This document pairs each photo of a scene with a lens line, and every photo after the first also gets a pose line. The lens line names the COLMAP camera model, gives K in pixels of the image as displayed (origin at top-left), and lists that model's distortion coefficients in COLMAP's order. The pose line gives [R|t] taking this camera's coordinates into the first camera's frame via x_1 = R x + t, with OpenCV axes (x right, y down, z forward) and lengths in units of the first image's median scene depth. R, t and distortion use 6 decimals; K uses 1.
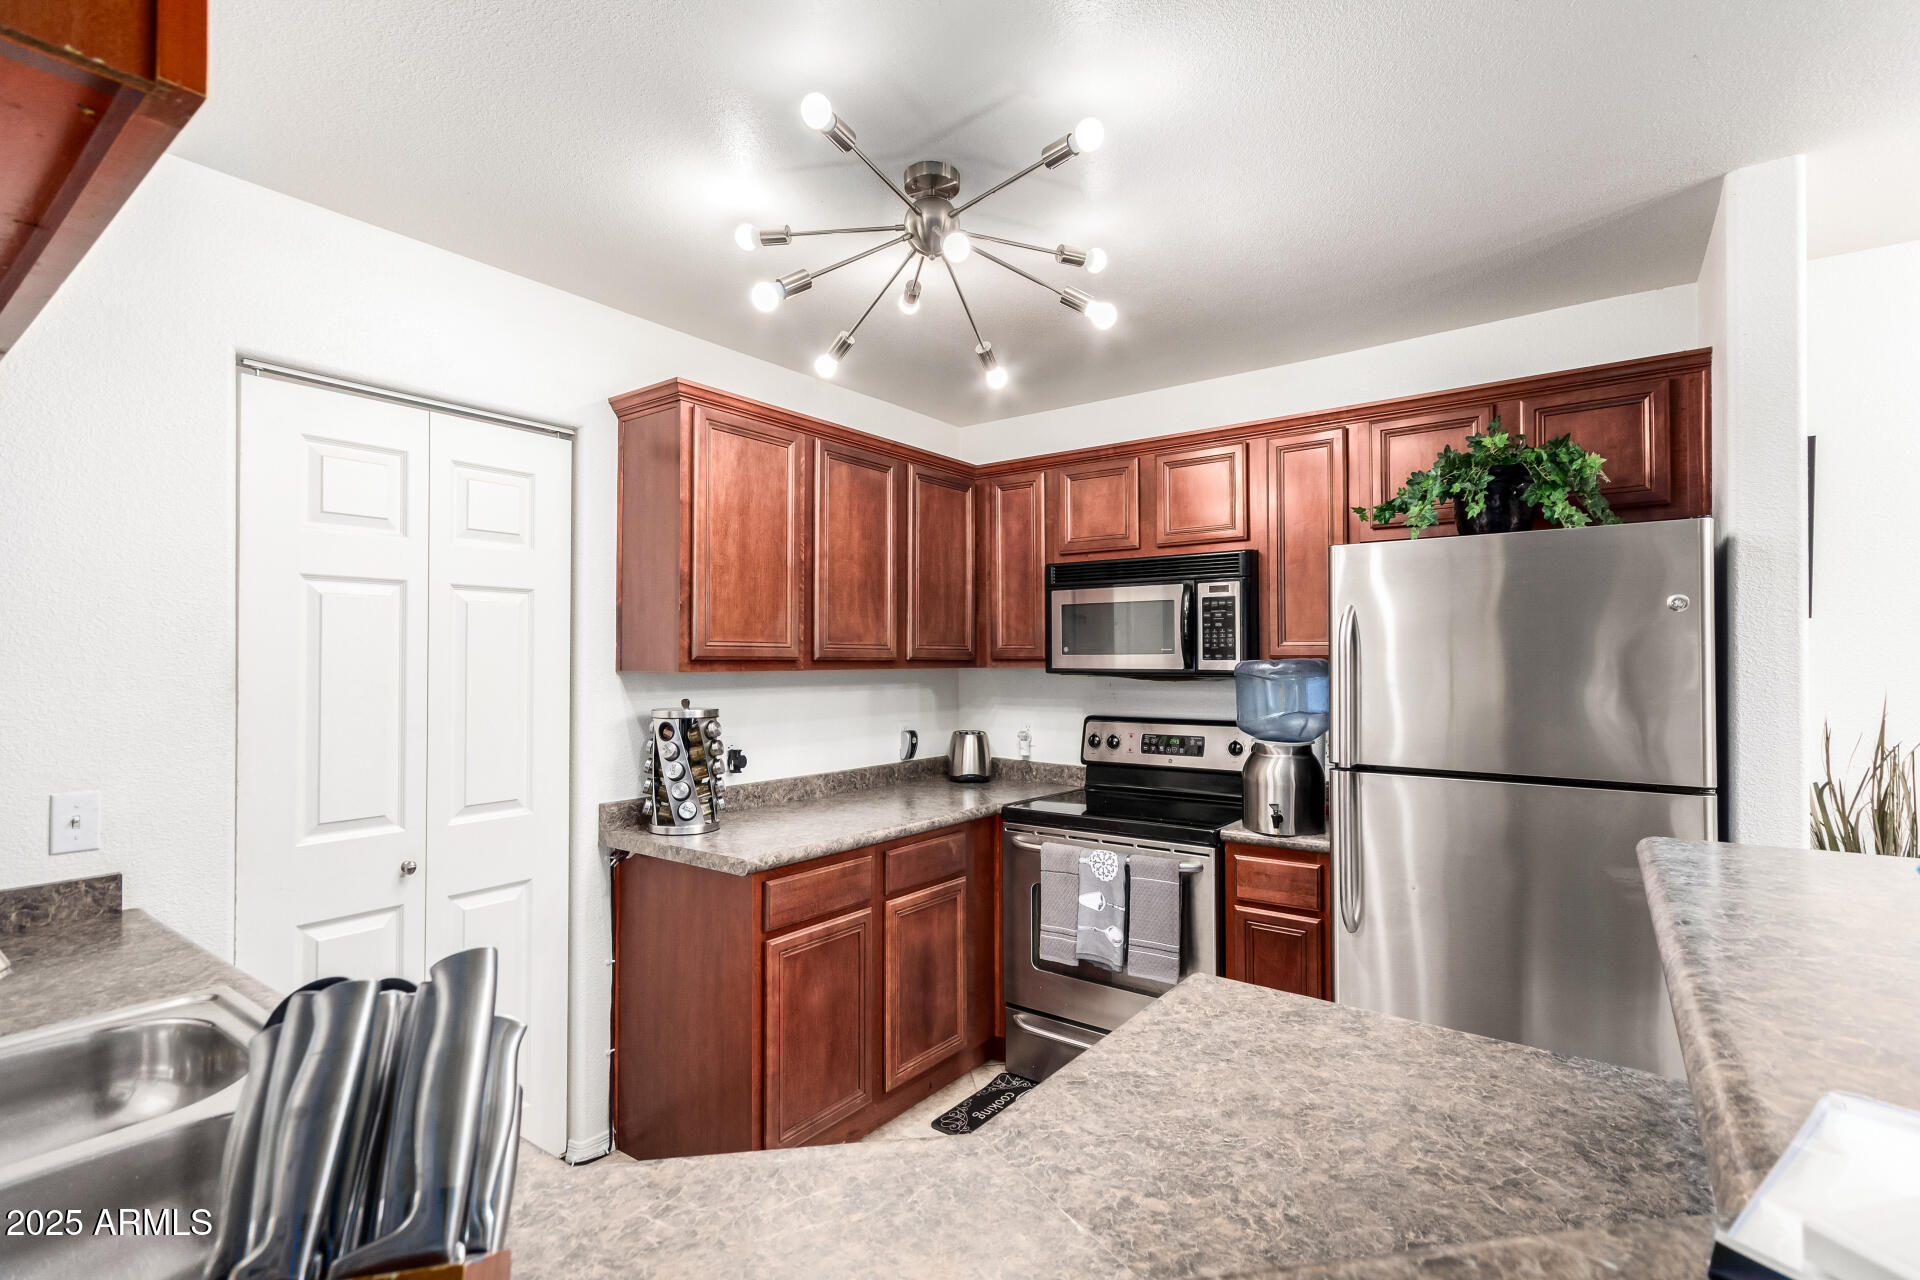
lens RADIAL K [[892.1, 0, 966.1], [0, 892.1, 655.6], [0, 0, 1]] dist [0.003564, 0.000431]
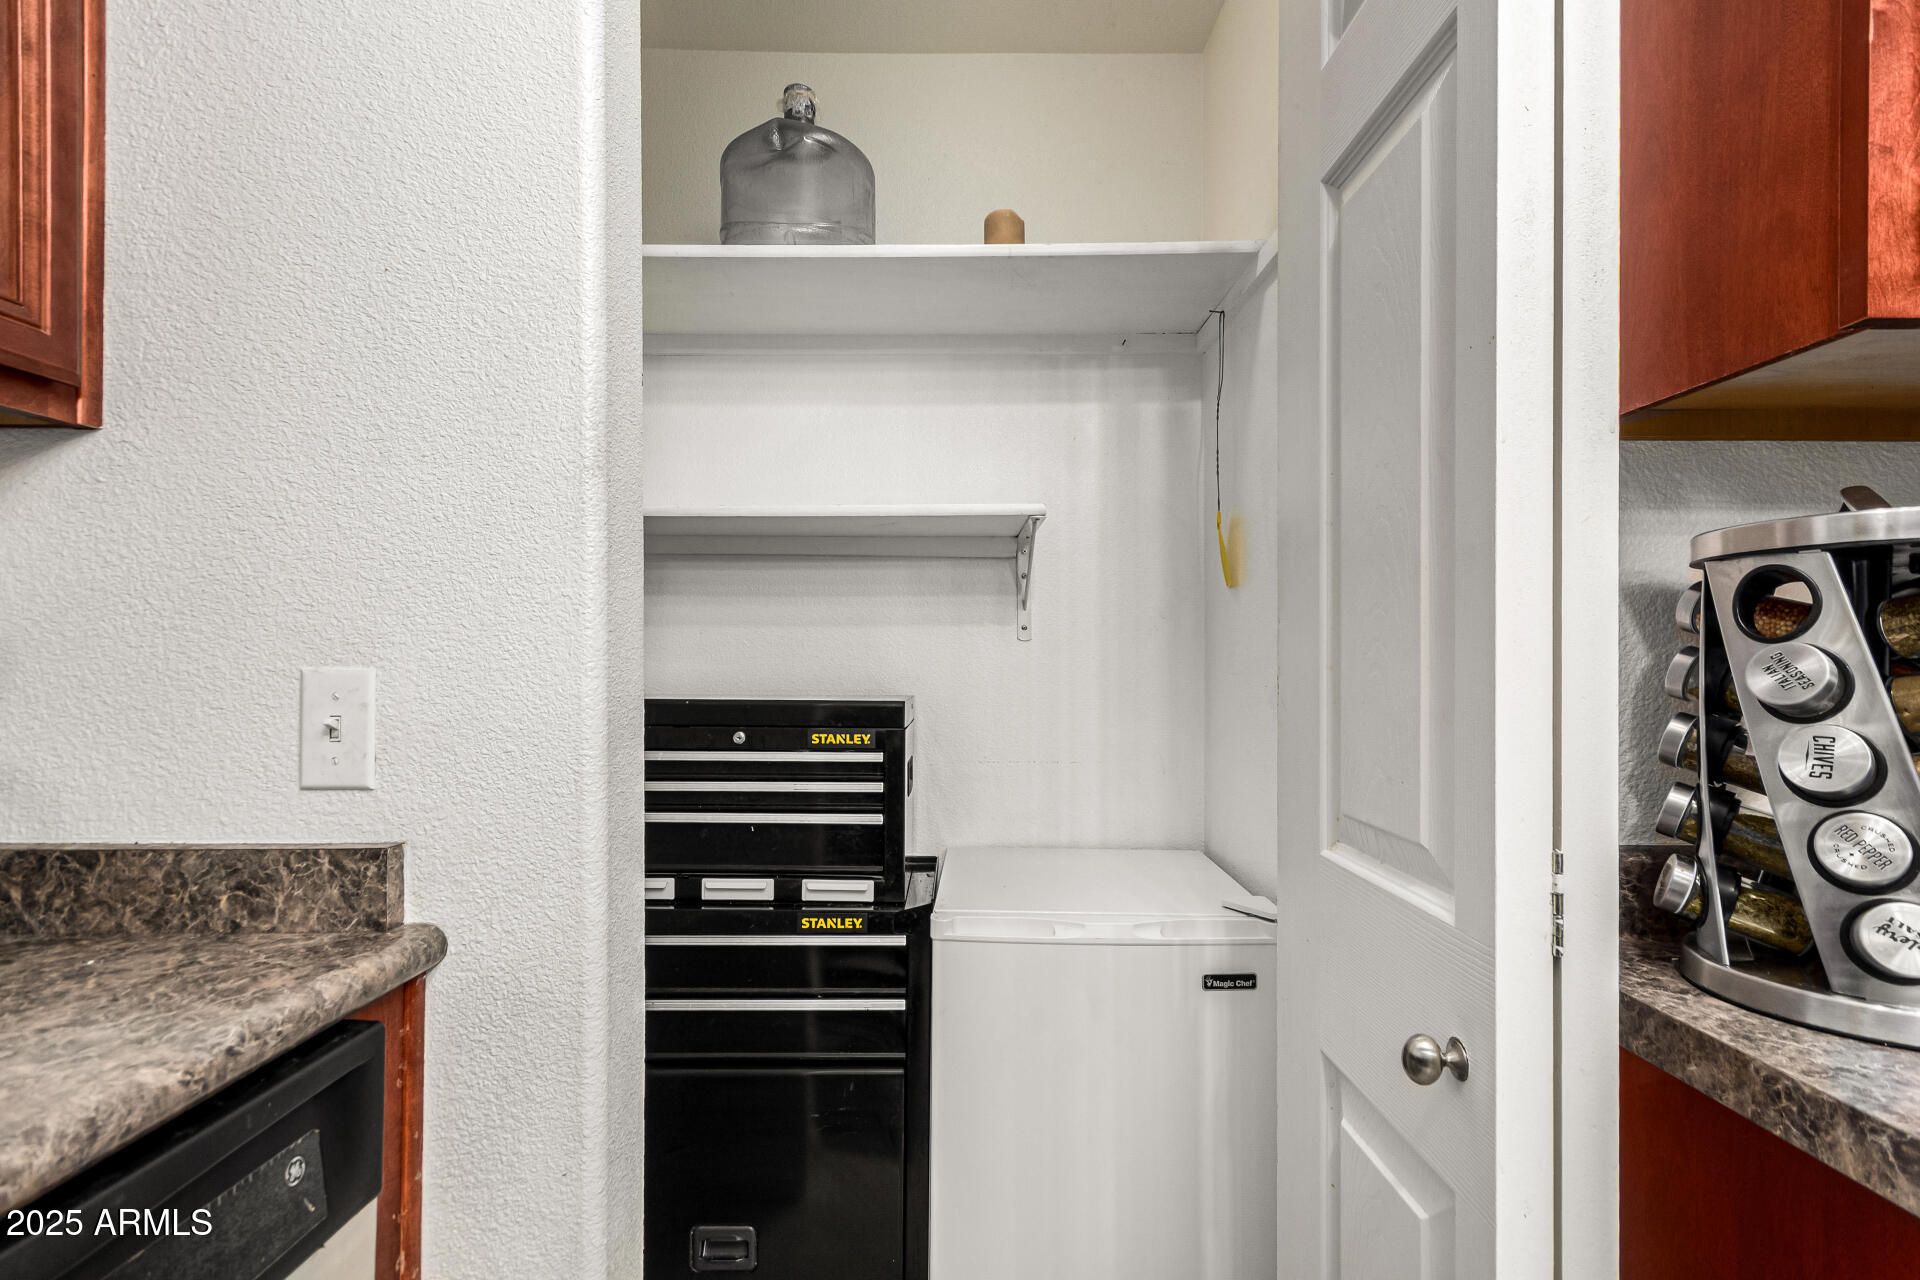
lens RADIAL K [[900.6, 0, 936.2], [0, 900.6, 663.0], [0, 0, 1]] dist [0.003062, 0.000350]
pose [[0.587966, 0.002315, -0.808882, -0.396869], [0.002635, 0.999985, 0.004777, 0.147411], [0.808881, -0.004940, 0.587951, 0.969738]]
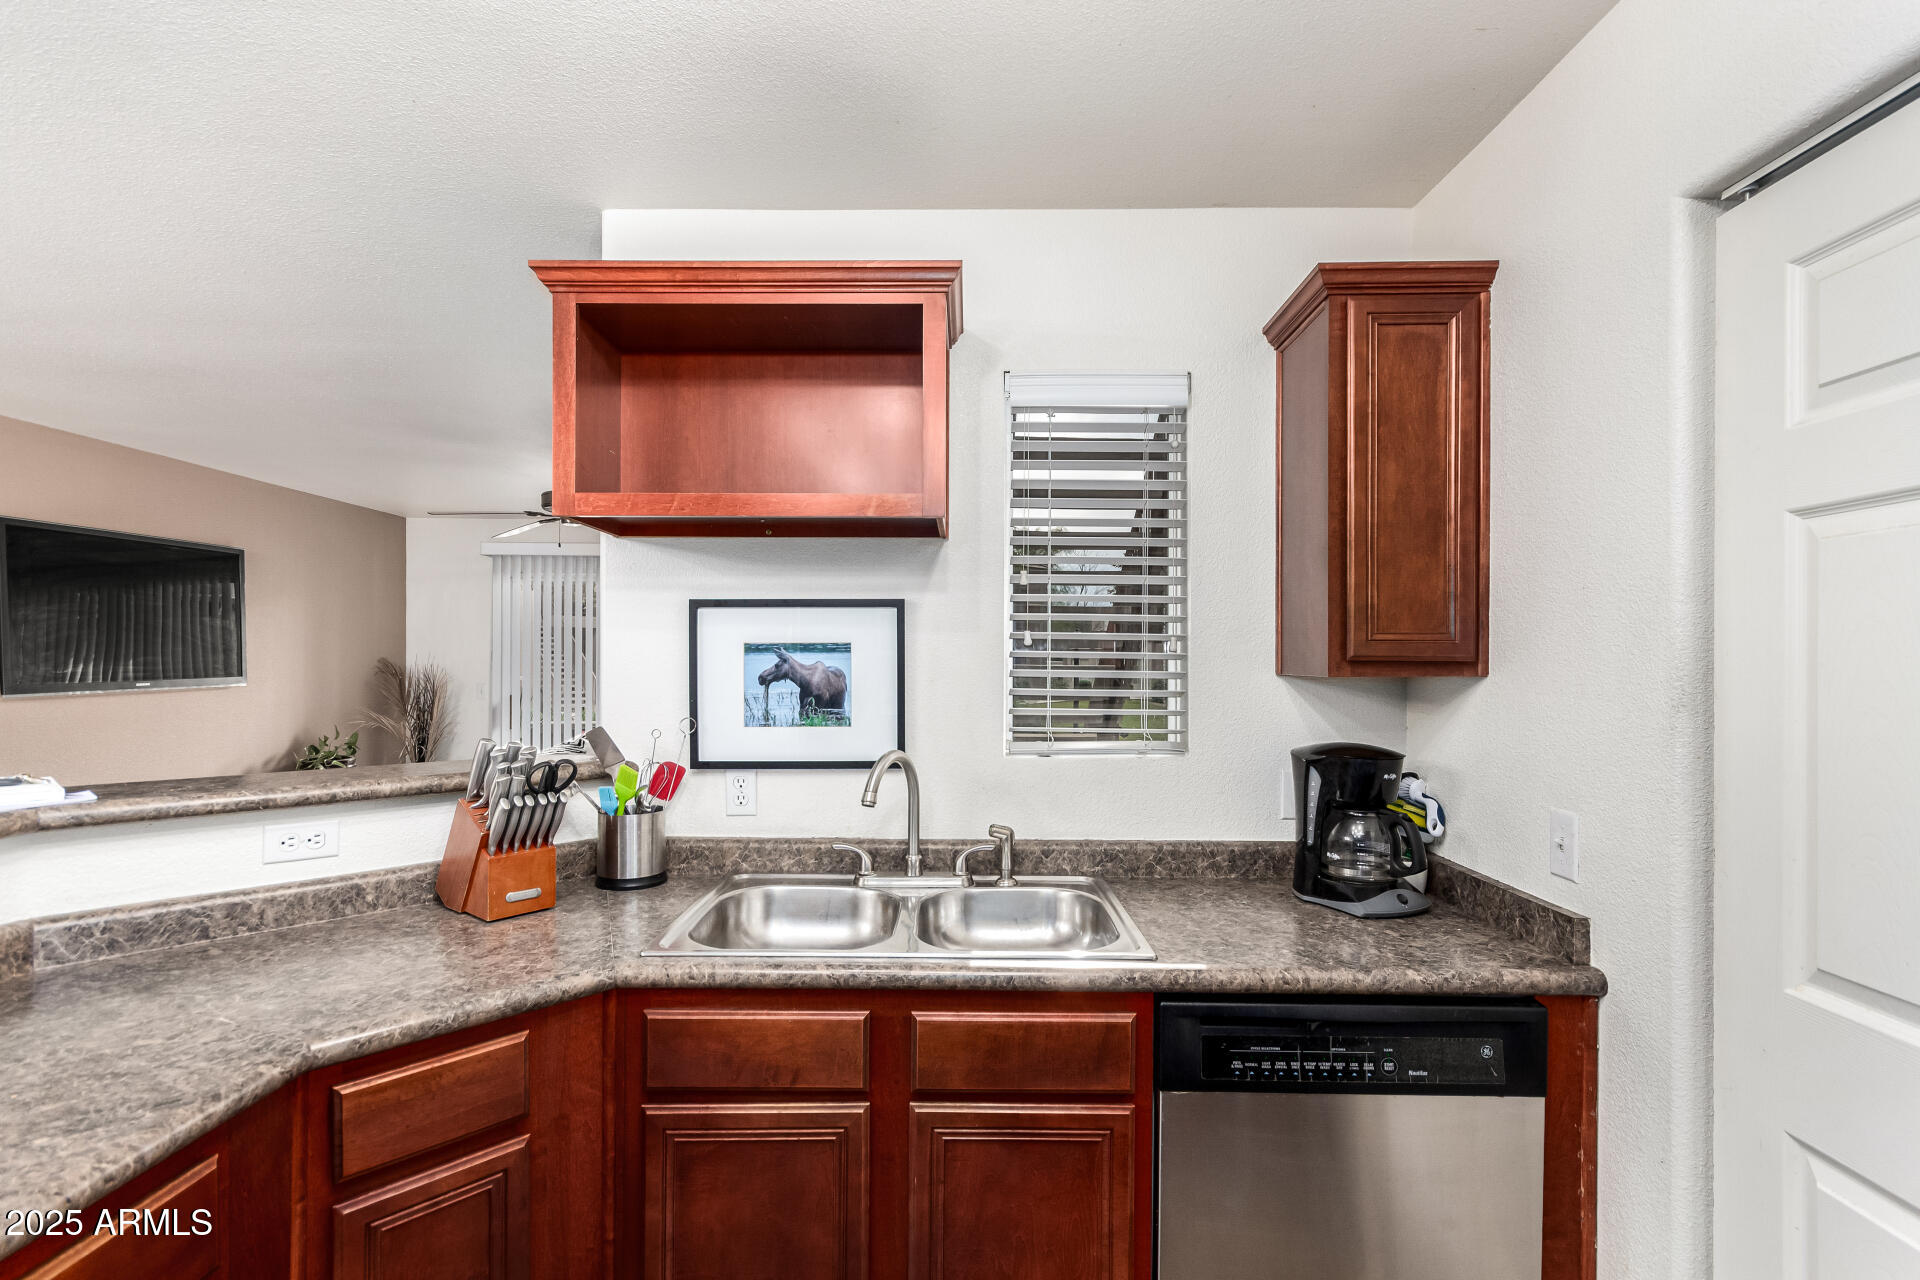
lens RADIAL K [[895.6, 0, 988.6], [0, 895.6, 637.9], [0, 0, 1]] dist [0.013267, 0.000223]
pose [[-0.794717, -0.015644, -0.606779, 0.013980], [0.000095, 0.999665, -0.025897, 0.002143], [0.606980, -0.020639, -0.794449, 1.364923]]
